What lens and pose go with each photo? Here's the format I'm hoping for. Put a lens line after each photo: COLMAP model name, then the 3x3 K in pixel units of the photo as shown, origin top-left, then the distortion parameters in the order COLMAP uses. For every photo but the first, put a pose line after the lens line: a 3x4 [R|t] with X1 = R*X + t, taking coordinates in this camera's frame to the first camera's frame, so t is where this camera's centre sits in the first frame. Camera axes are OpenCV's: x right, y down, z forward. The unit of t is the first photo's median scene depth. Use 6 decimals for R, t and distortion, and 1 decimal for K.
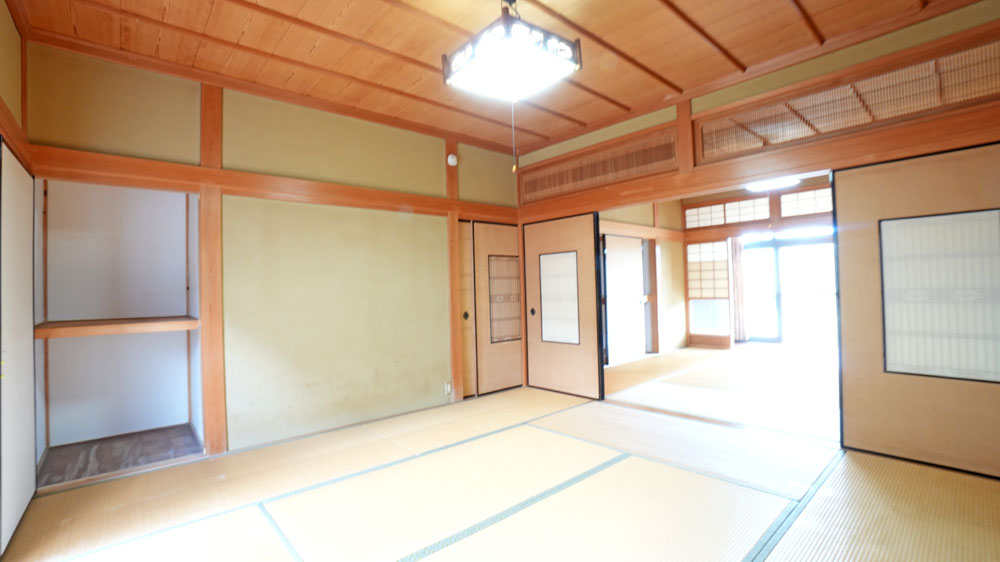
lens RADIAL K [[433.8, 0, 500.0], [0, 433.8, 281.0], [0, 0, 1]] dist [-0.050750, 0.000017]
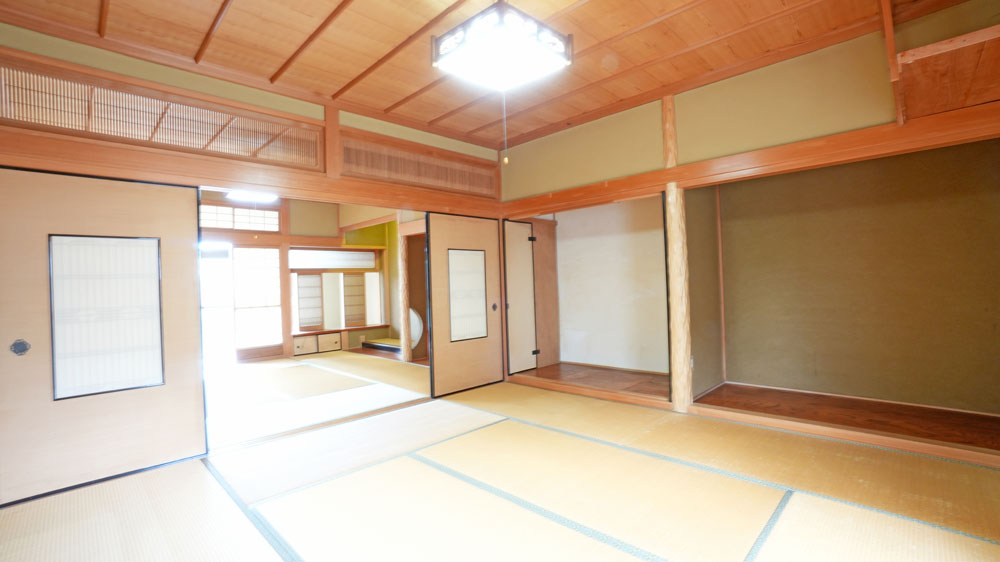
lens RADIAL K [[438.5, 0, 495.6], [0, 438.5, 280.8], [0, 0, 1]] dist [-0.061943, 0.023797]
pose [[-0.063503, 0.035677, 0.997344, -0.523899], [0.015716, 0.999273, -0.034745, 0.025471], [-0.997858, 0.013468, -0.064018, 0.591763]]
